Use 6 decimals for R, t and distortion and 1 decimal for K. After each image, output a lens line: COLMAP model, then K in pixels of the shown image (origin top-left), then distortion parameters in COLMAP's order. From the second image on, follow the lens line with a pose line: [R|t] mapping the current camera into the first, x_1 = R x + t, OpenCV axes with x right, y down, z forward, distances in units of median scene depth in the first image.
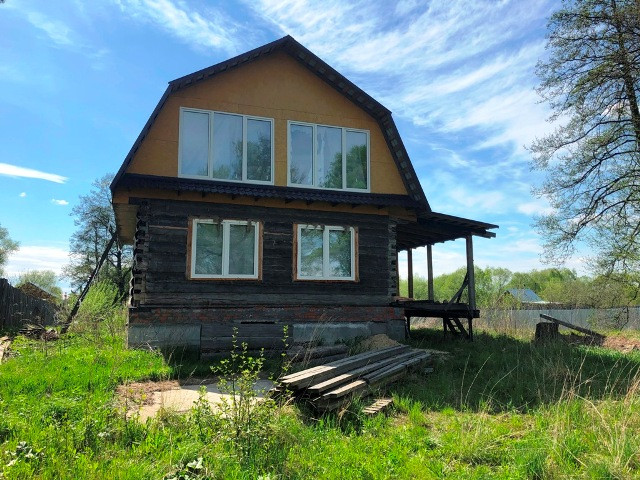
lens RADIAL K [[522.0, 0, 321.6], [0, 522.0, 236.4], [0, 0, 1]] dist [-0.001864, -0.004141]
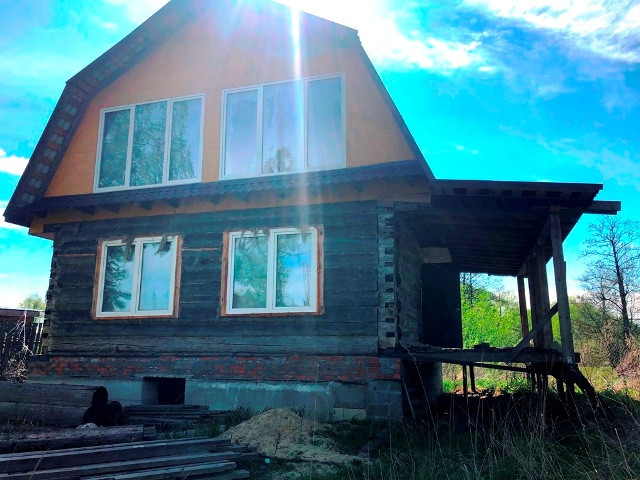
lens RADIAL K [[522.0, 0, 319.3], [0, 522.0, 244.9], [0, 0, 1]] dist [-0.001864, -0.004141]
pose [[0.802882, -0.116366, -0.584670, 0.453743], [0.078051, 0.992840, -0.090422, 0.064696], [0.591006, 0.026964, 0.806216, 0.535495]]
